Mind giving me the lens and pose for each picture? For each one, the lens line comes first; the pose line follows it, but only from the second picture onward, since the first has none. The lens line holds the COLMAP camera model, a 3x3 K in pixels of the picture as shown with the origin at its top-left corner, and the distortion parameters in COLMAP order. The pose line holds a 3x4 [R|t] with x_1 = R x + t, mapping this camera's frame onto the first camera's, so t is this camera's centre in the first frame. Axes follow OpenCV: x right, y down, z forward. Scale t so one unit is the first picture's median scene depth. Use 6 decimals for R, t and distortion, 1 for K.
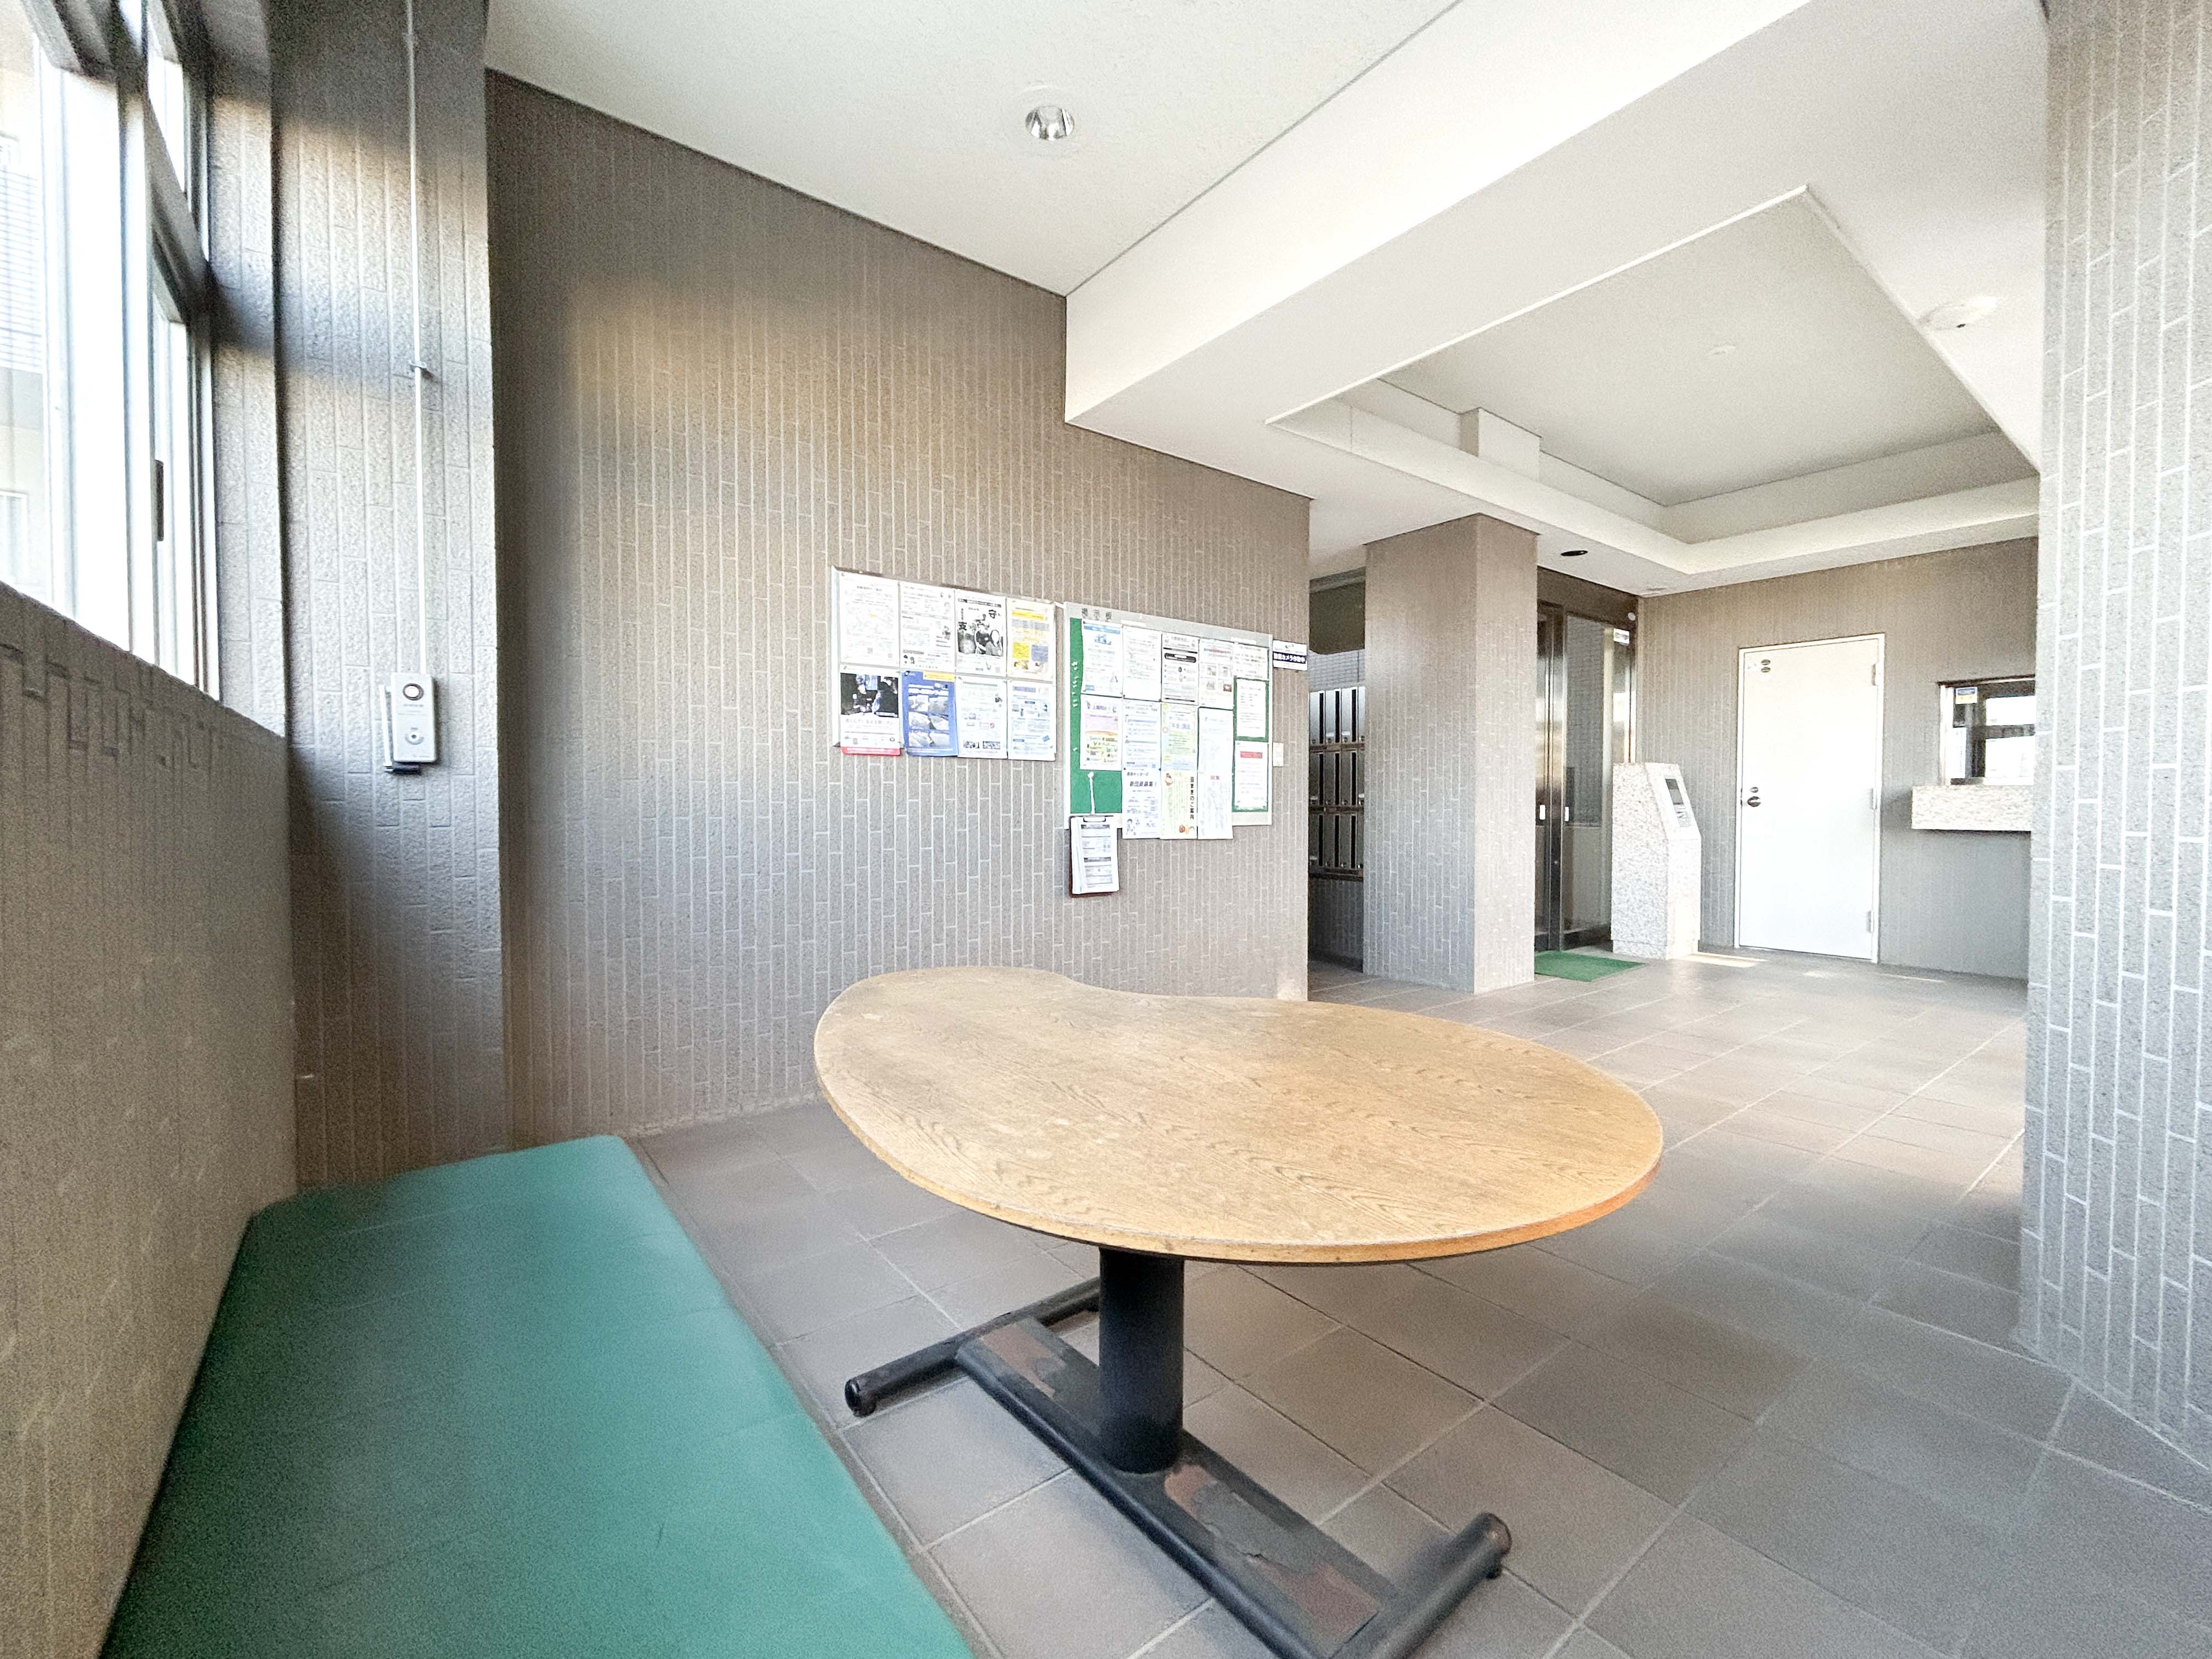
lens RADIAL K [[899.7, 0, 1095.2], [0, 899.7, 830.0], [0, 0, 1]] dist [-0.002619, -0.000928]
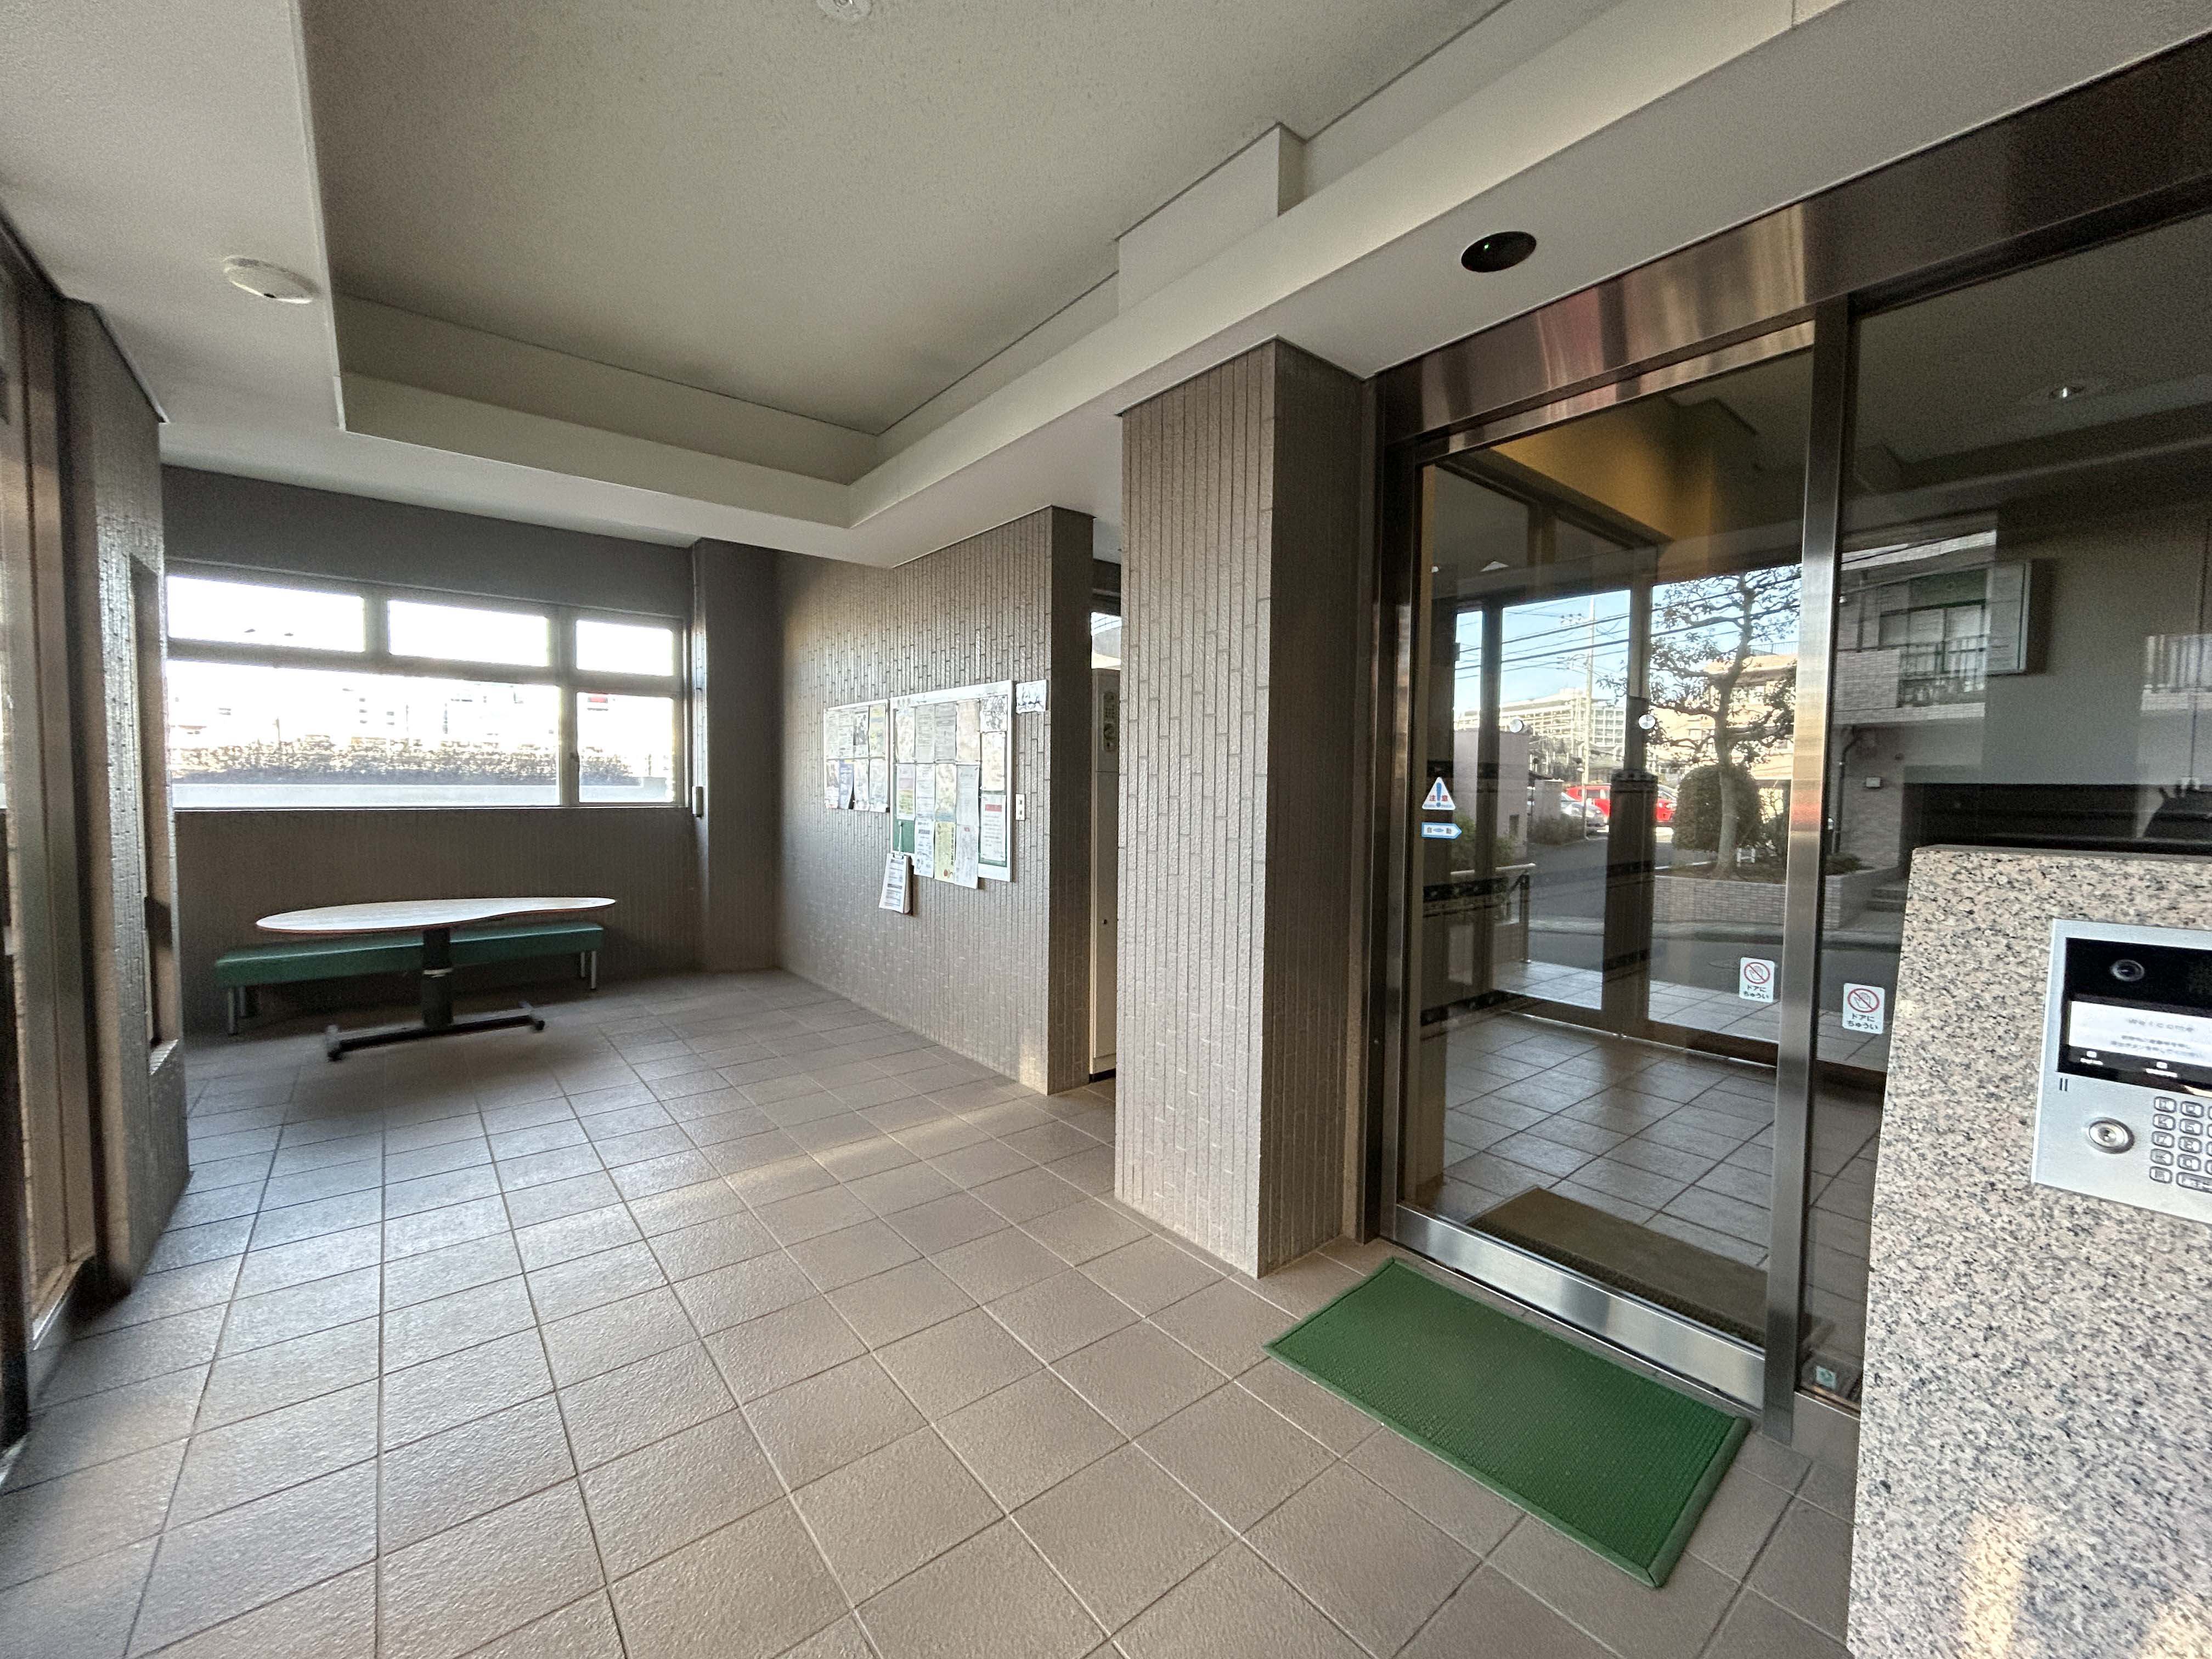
lens RADIAL K [[899.7, 0, 1087.4], [0, 899.7, 823.6], [0, 0, 1]] dist [-0.002619, -0.000928]
pose [[0.035280, 0.048456, -0.998202, 1.184699], [-0.038121, 0.998162, 0.047106, -0.119360], [0.998650, 0.036390, 0.037062, 1.088913]]
